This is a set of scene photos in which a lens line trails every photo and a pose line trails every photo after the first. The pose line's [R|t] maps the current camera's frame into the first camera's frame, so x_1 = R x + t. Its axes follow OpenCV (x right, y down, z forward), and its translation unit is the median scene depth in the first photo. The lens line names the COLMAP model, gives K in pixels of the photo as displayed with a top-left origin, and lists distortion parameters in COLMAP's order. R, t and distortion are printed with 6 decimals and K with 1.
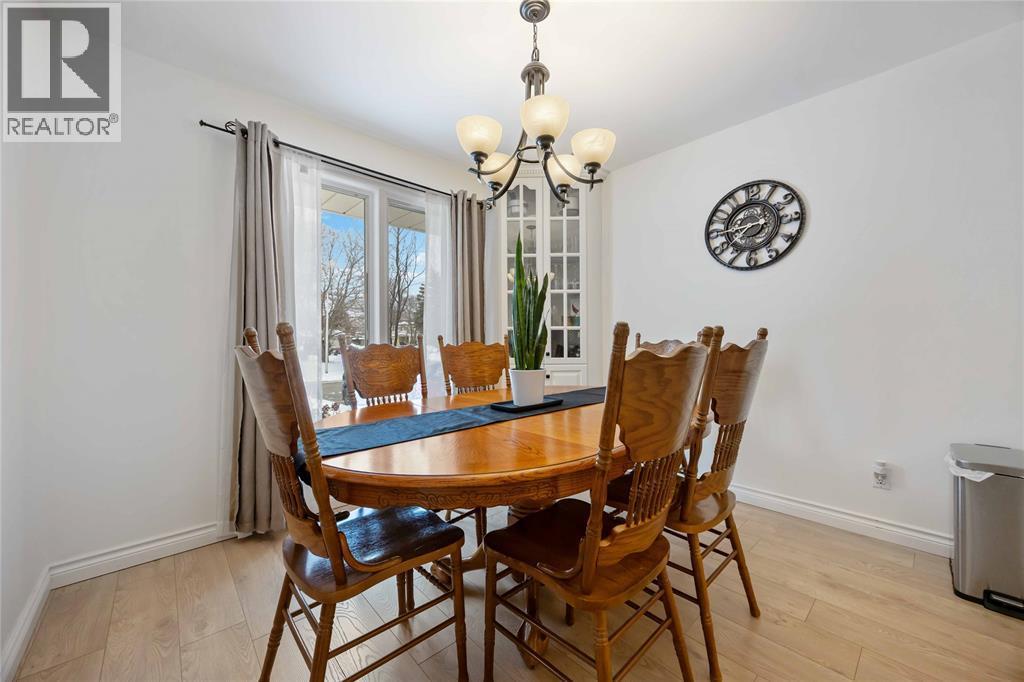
lens RADIAL K [[391.4, 0, 515.9], [0, 391.4, 342.6], [0, 0, 1]] dist [-0.006210, -0.000506]
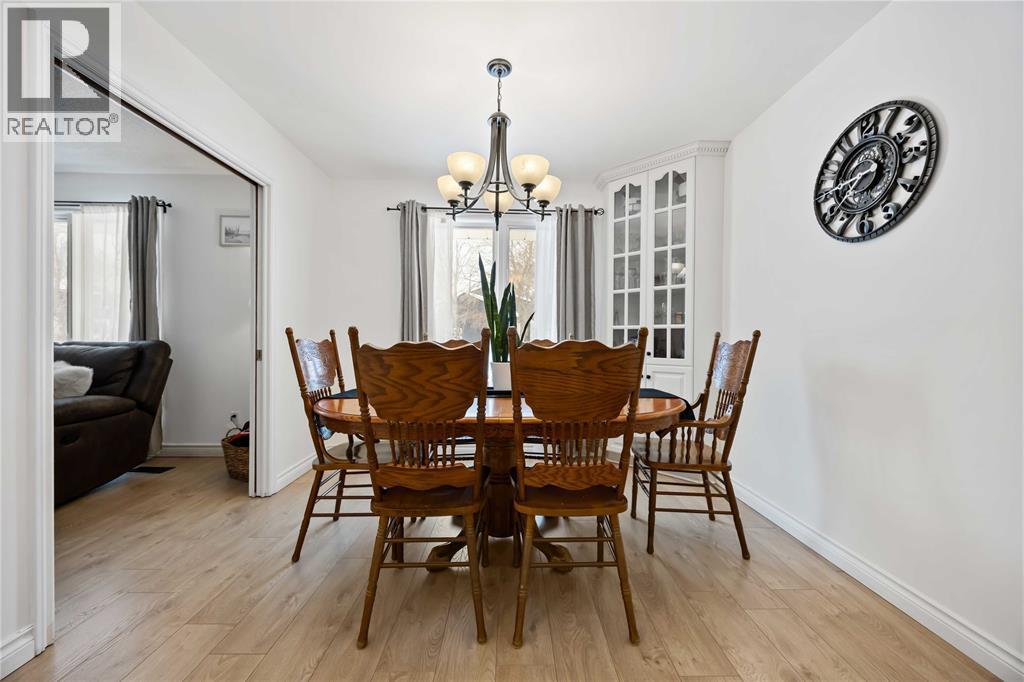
lens RADIAL K [[391.4, 0, 511.2], [0, 391.4, 341.1], [0, 0, 1]] dist [-0.006210, -0.000506]
pose [[0.741418, 0.015143, -0.670873, 0.591773], [-0.014451, 0.999874, 0.006599, -0.003978], [0.670888, 0.004803, 0.741543, 0.075765]]
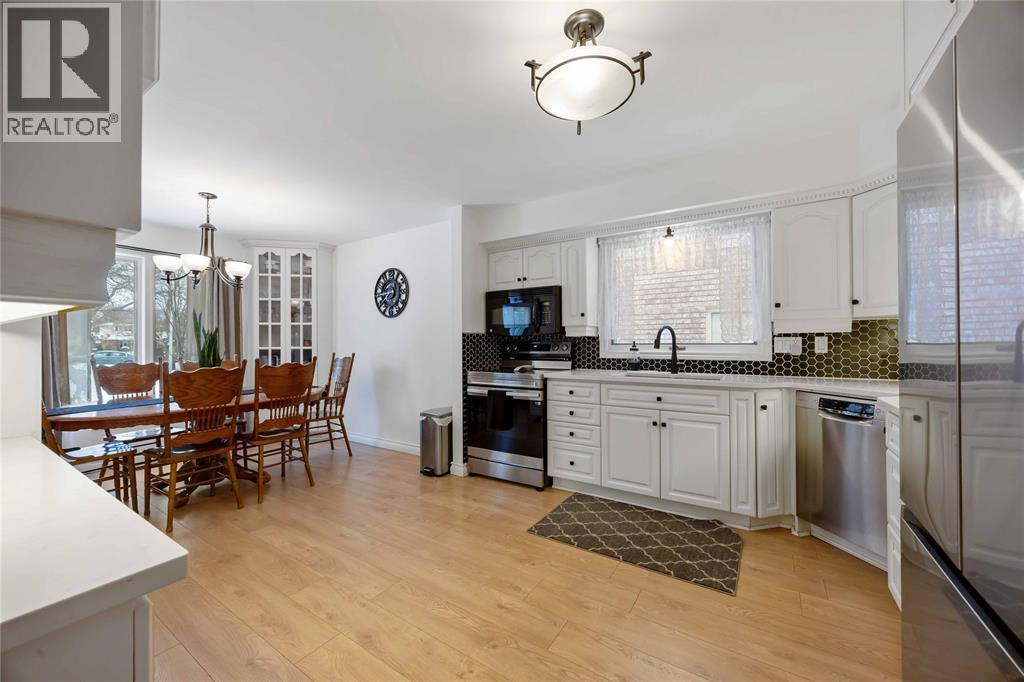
lens RADIAL K [[391.4, 0, 513.1], [0, 391.4, 341.6], [0, 0, 1]] dist [-0.006210, -0.000506]
pose [[0.971950, -0.002040, 0.235178, 0.711432], [0.004493, 0.999941, -0.009897, -0.054727], [-0.235144, 0.010676, 0.971902, -0.851439]]
